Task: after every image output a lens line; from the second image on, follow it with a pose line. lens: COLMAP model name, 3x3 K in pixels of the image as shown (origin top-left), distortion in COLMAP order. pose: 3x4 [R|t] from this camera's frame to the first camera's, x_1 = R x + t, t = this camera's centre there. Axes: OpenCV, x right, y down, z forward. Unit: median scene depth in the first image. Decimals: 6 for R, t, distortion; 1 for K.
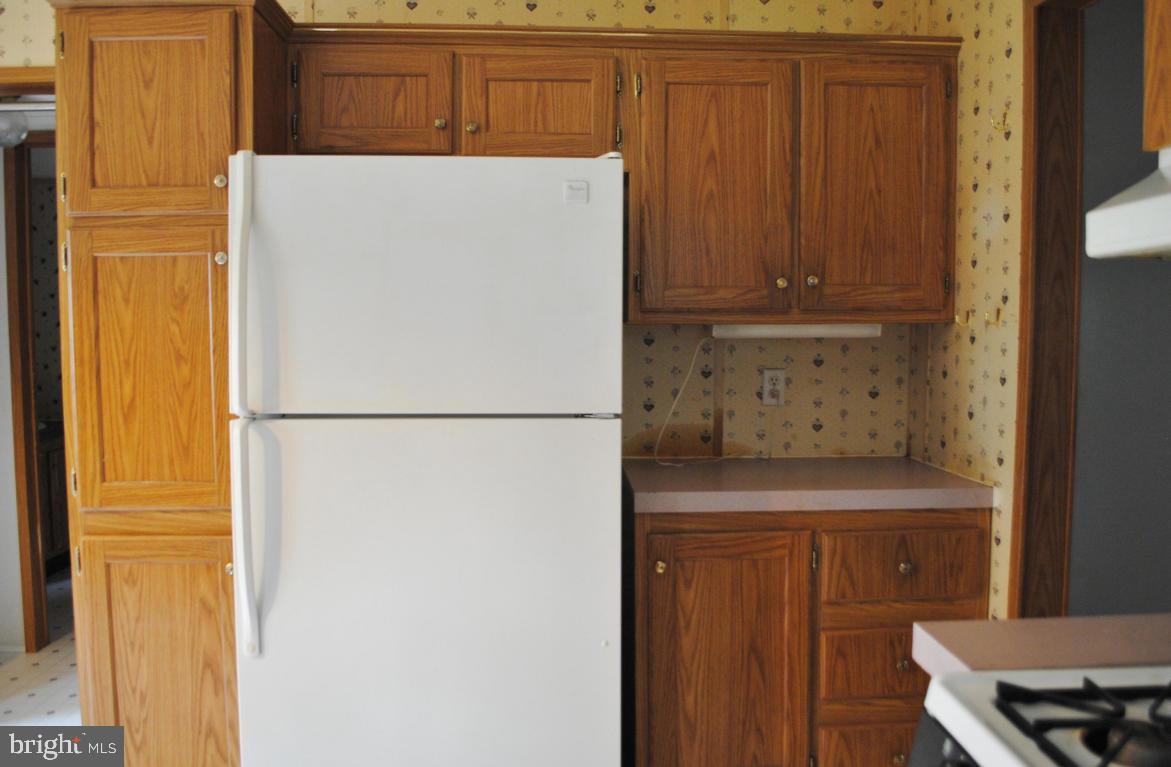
lens RADIAL K [[931.2, 0, 585.5], [0, 931.2, 383.5], [0, 0, 1]] dist [-0.074397, -0.001402]
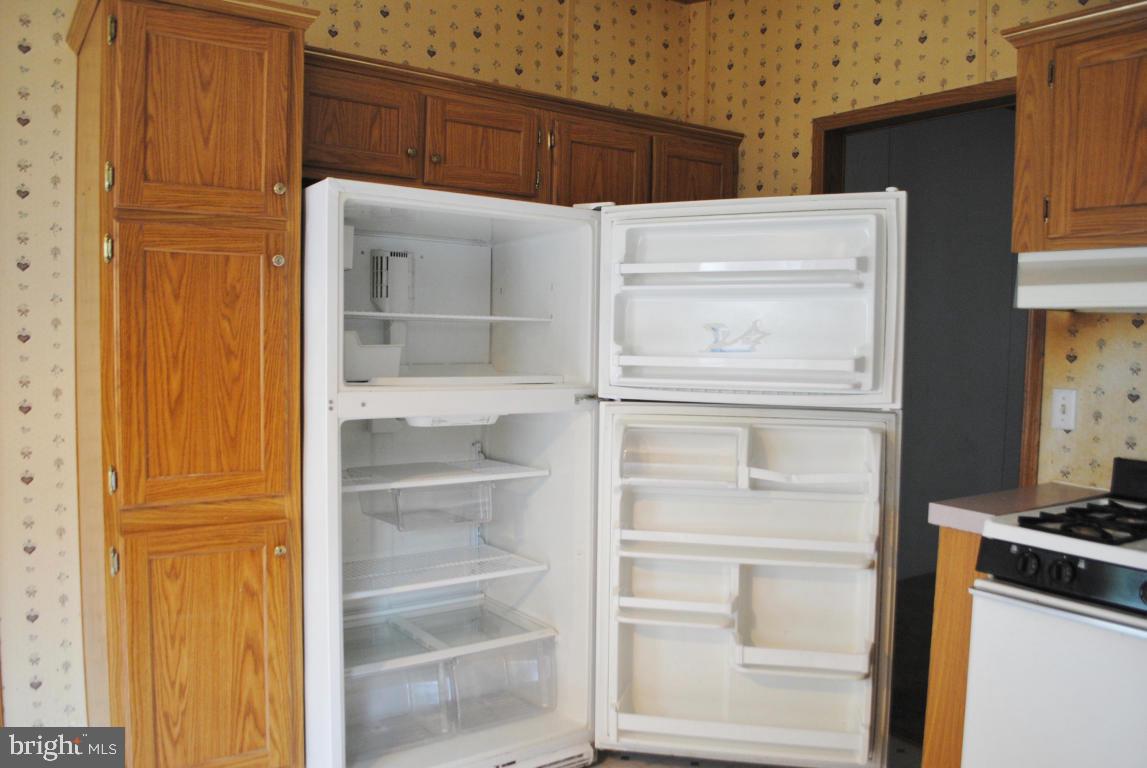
lens RADIAL K [[901.1, 0, 573.5], [0, 901.1, 384.0], [0, 0, 1]] dist [-0.083322, 0.013398]
pose [[0.848948, -0.010968, 0.528362, -0.642475], [0.010333, 0.999938, 0.004154, 0.006690], [-0.528375, 0.001933, 0.849009, -0.062859]]
